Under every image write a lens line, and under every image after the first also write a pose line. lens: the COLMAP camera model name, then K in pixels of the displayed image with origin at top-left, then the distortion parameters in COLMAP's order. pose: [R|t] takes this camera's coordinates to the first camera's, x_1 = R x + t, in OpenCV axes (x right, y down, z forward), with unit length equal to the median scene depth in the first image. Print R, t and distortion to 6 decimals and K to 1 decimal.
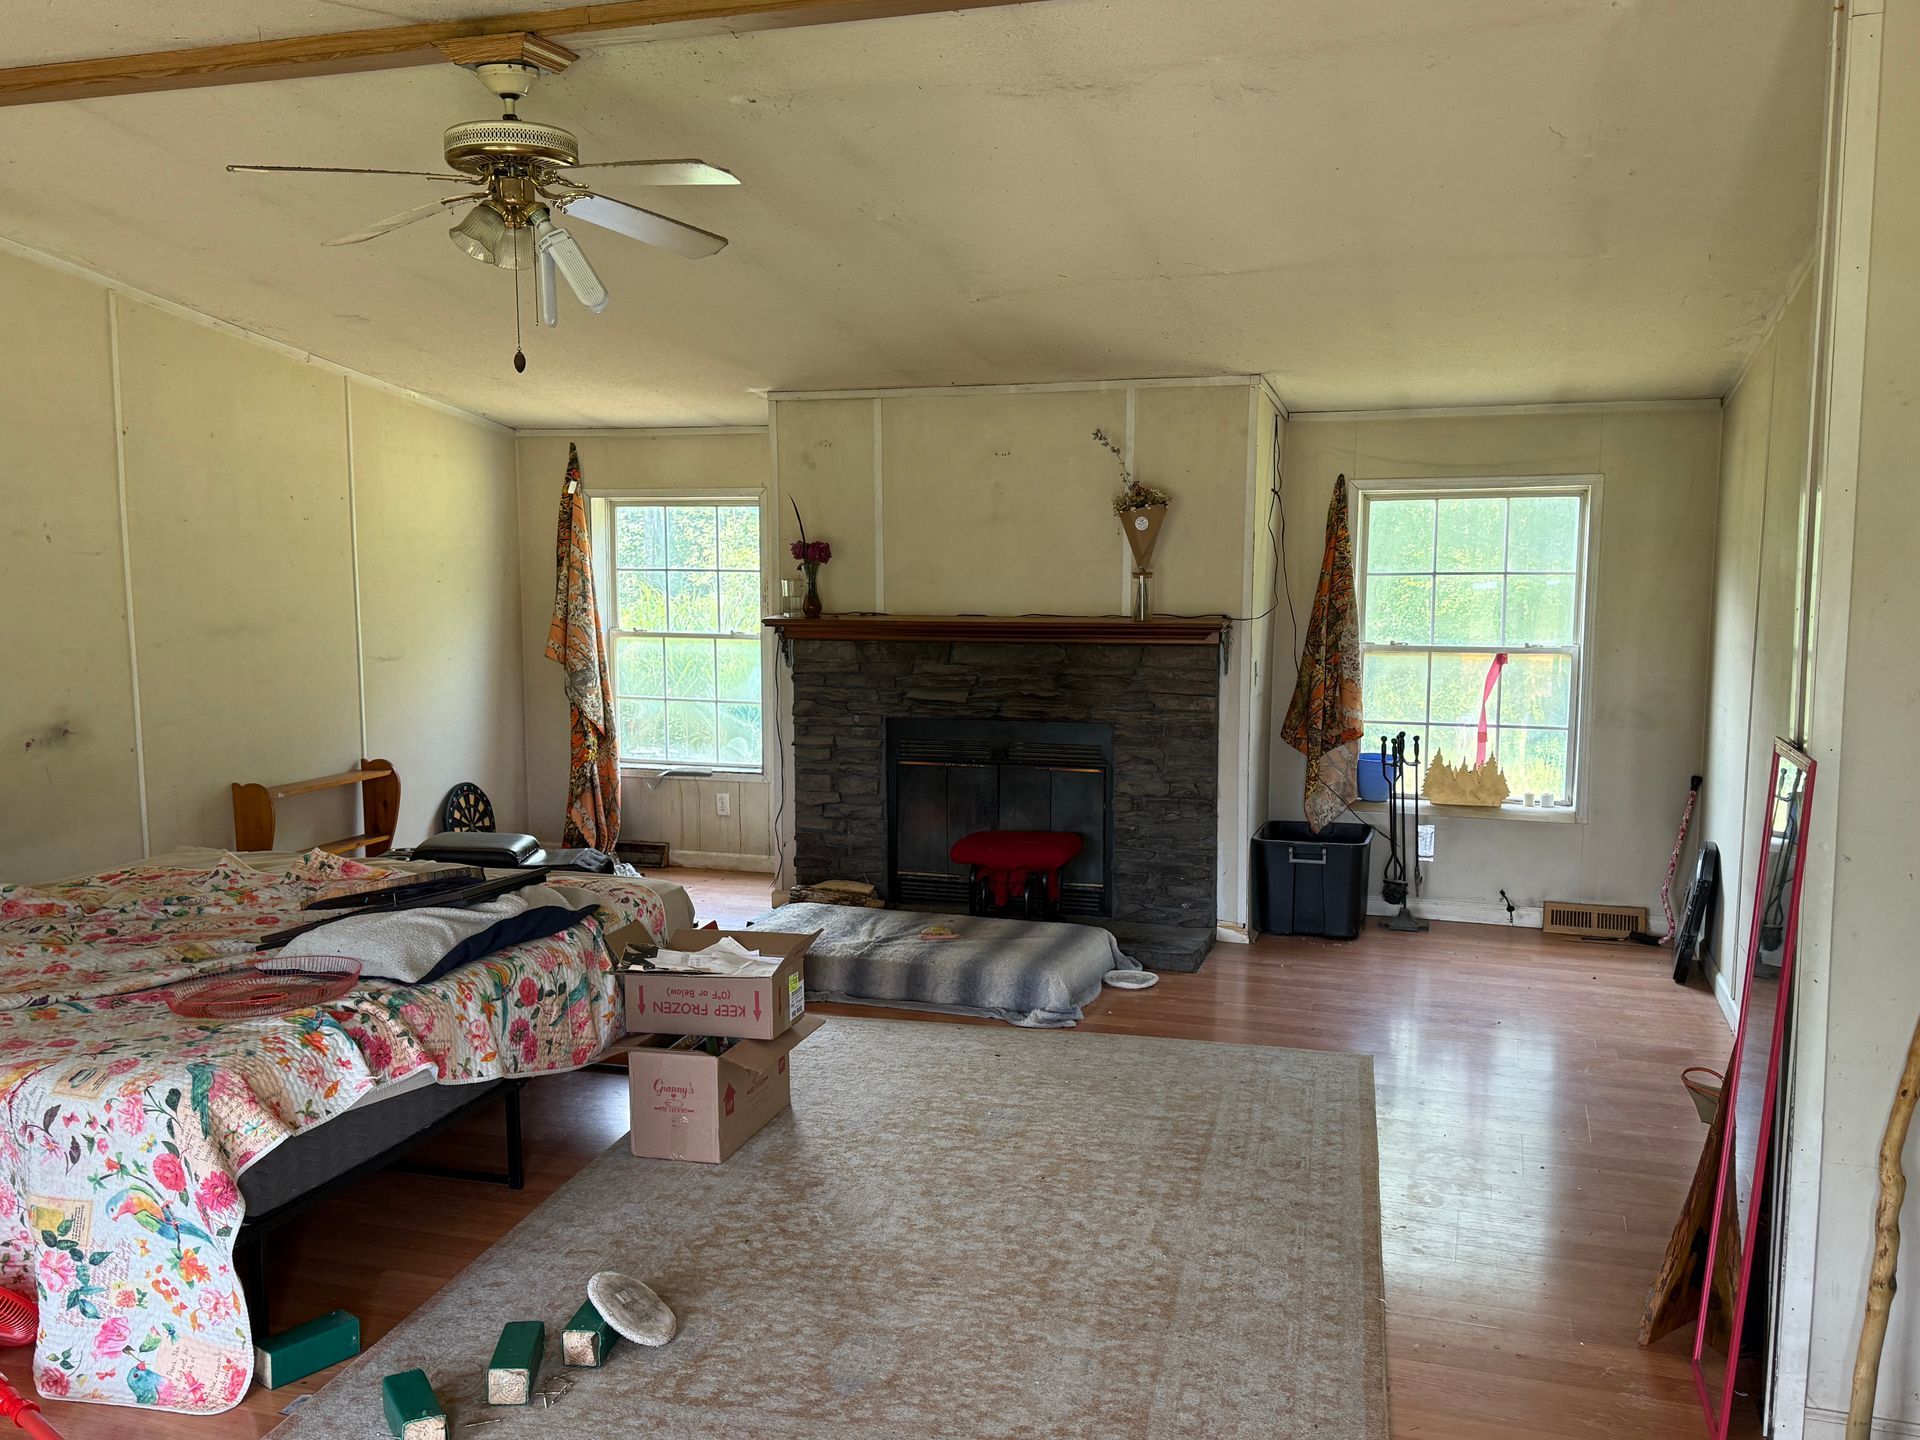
lens RADIAL K [[1622.5, 0, 967.4], [0, 1622.5, 735.7], [0, 0, 1]] dist [0.142994, -0.262932]
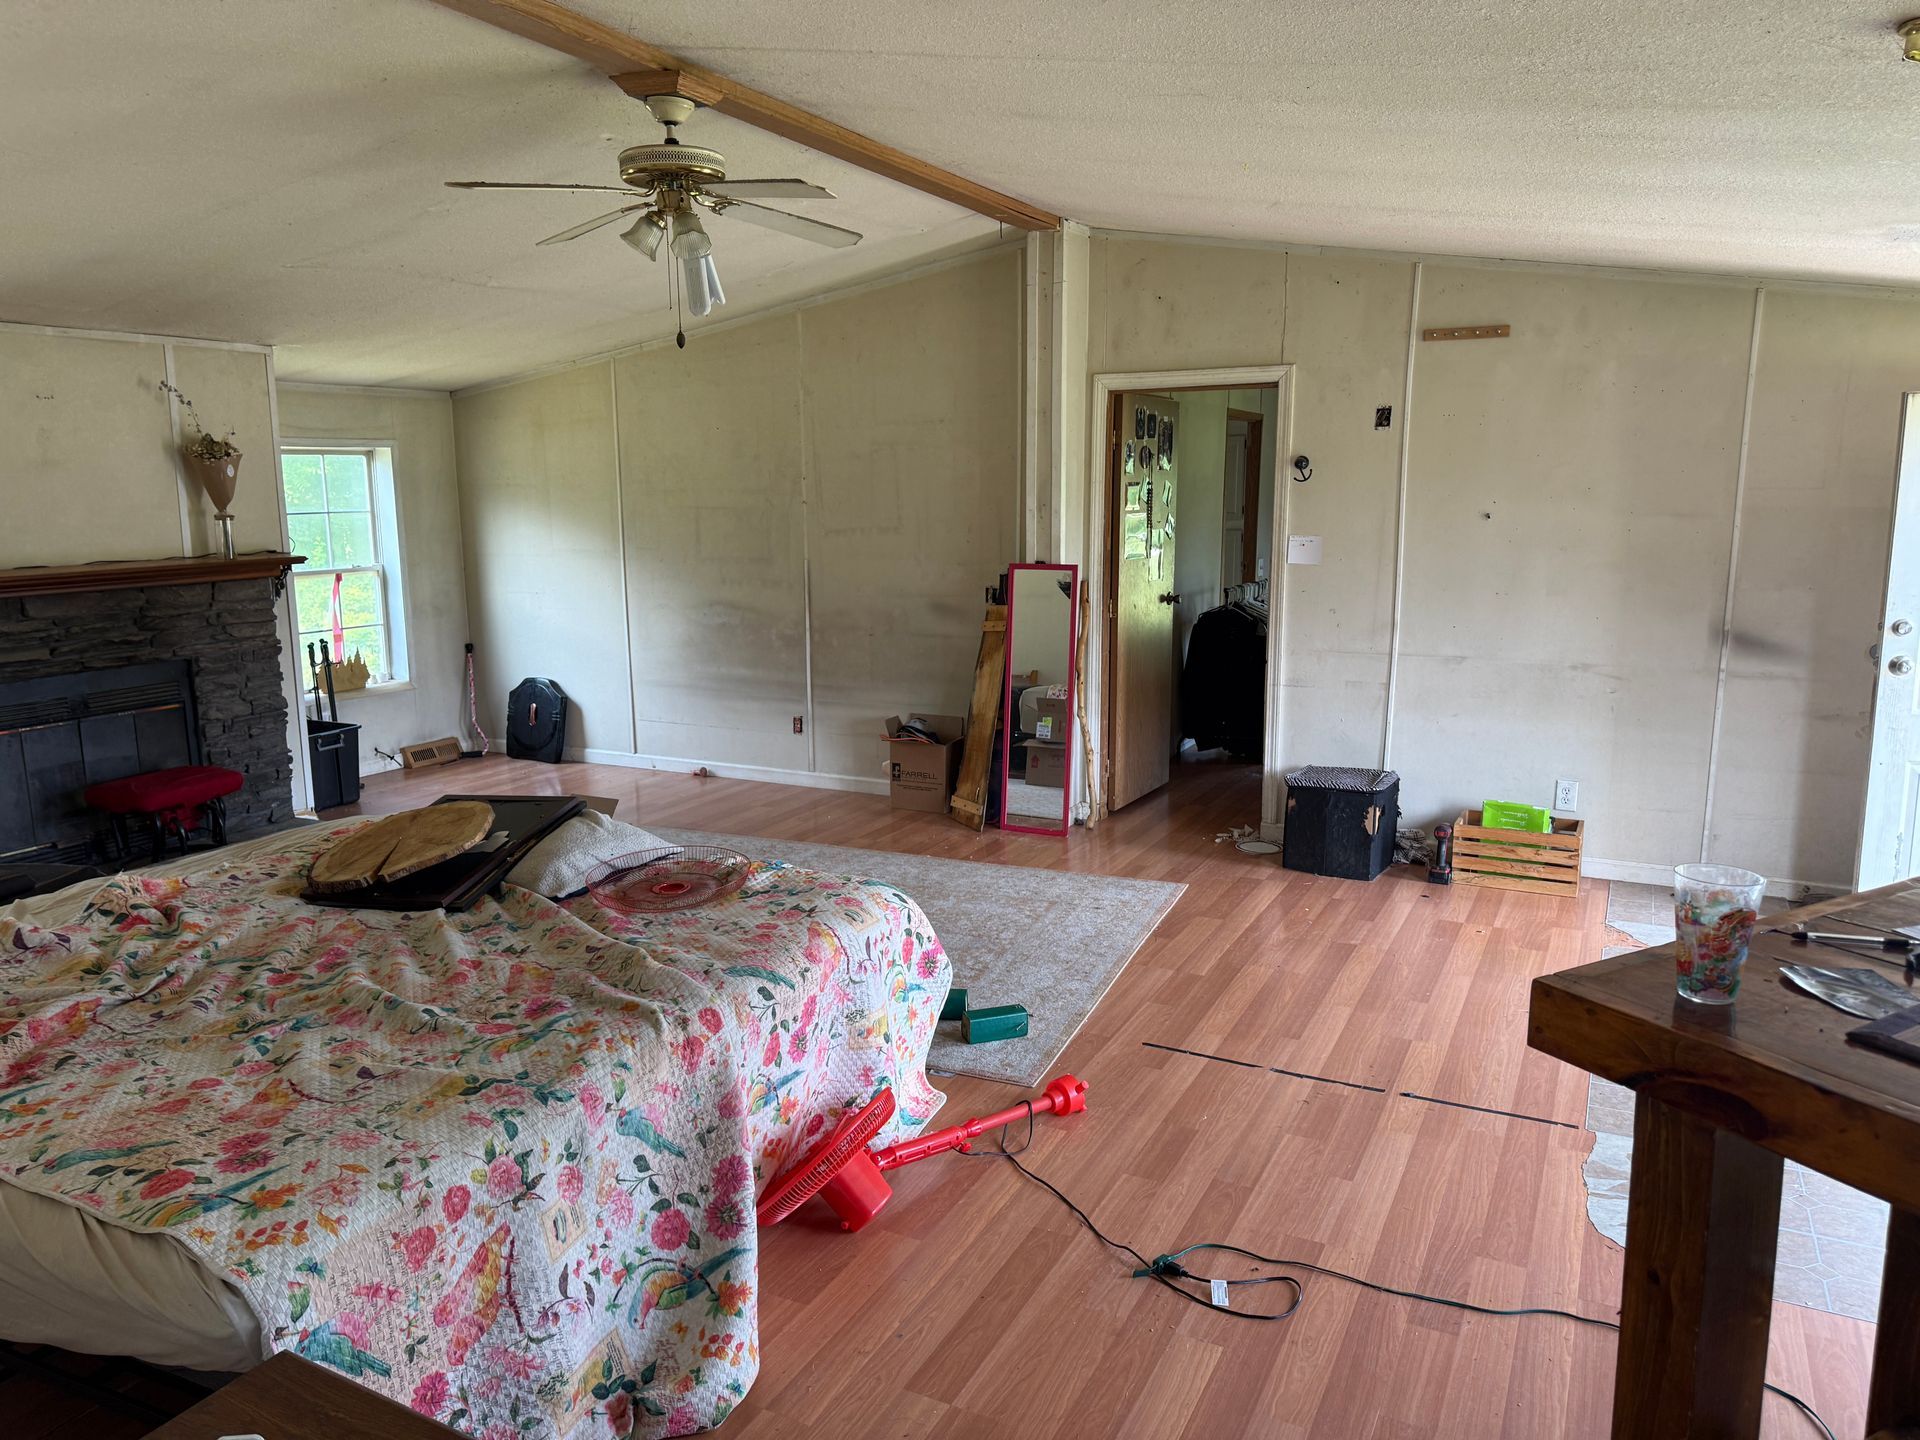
lens RADIAL K [[1338.1, 0, 960.0], [0, 1338.1, 720.0], [0, 0, 1]] dist [0.088563, -0.122982]
pose [[0.155909, -0.173033, 0.972498, -0.716179], [0.128273, 0.979747, 0.153758, -0.040592], [-0.979407, 0.100773, 0.174947, 0.352236]]
